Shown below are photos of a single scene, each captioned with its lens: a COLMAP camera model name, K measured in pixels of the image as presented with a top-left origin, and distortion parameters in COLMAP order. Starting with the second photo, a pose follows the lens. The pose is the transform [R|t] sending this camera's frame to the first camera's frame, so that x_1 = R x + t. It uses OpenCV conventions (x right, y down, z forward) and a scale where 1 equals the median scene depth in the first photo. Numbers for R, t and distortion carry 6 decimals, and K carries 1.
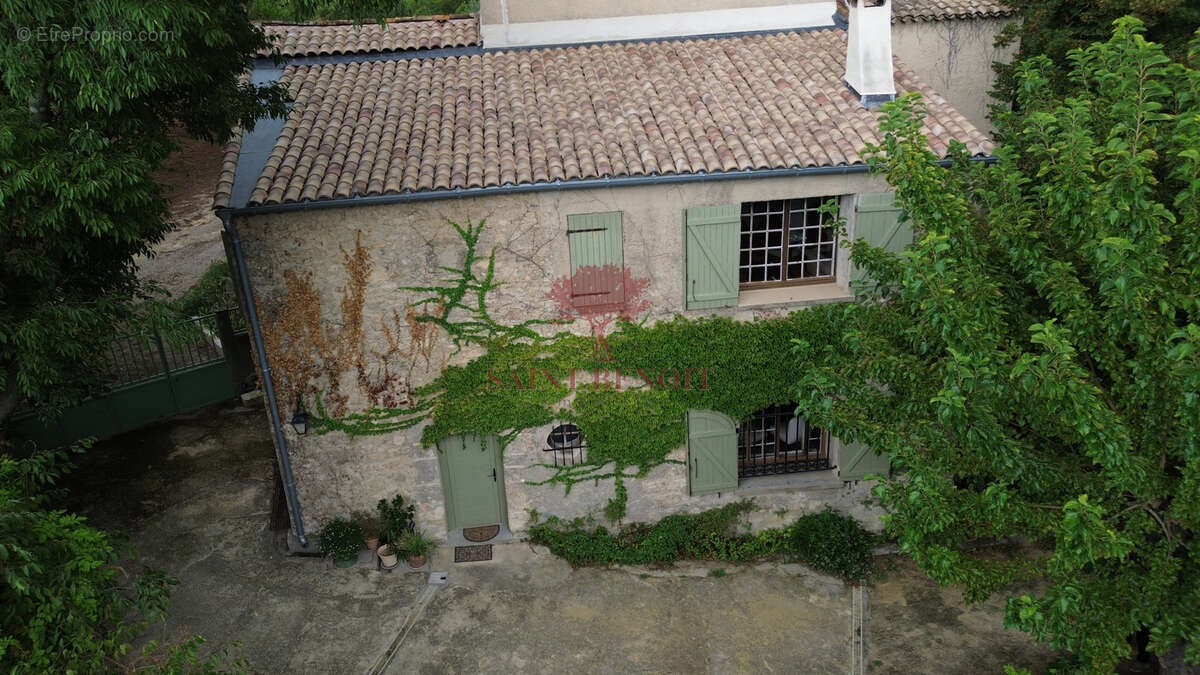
lens RADIAL K [[842.2, 0, 603.3], [0, 842.2, 333.3], [0, 0, 1]] dist [0.068700, -0.065193]
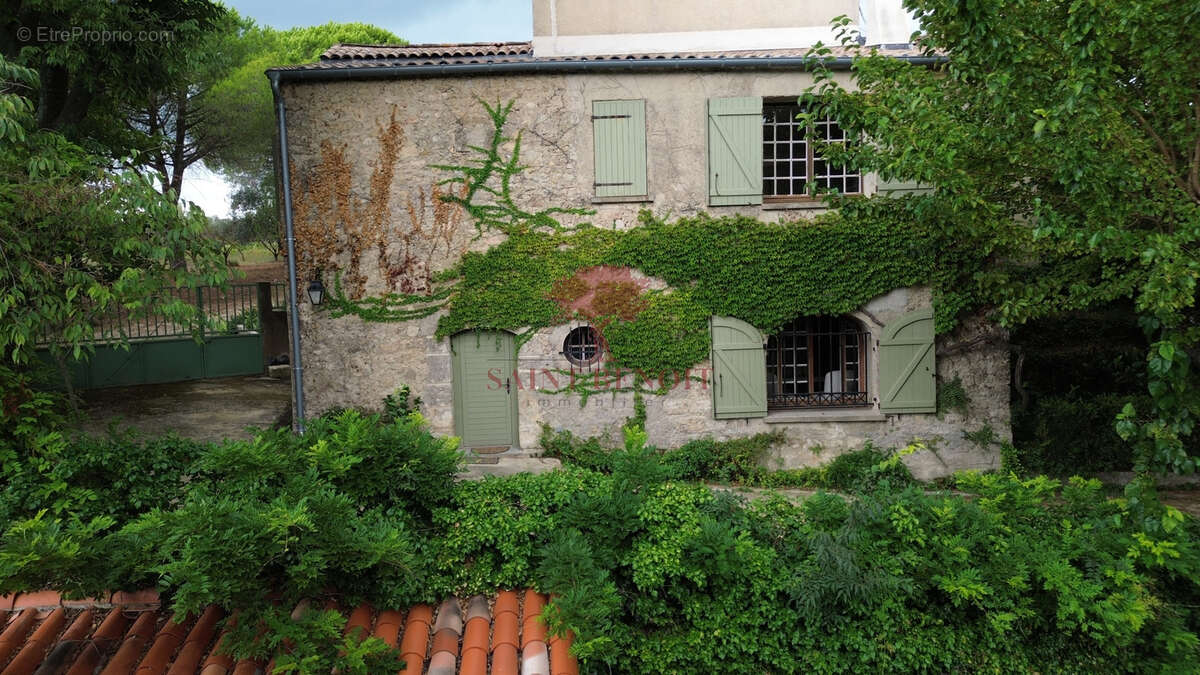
lens RADIAL K [[842.2, 0, 599.6], [0, 842.2, 338.8], [0, 0, 1]] dist [0.068700, -0.065193]
pose [[0.996395, 0.023407, -0.081542, 0.053998], [-0.047166, 0.951785, -0.303117, 0.425070], [0.070516, 0.305871, 0.949458, 0.092584]]
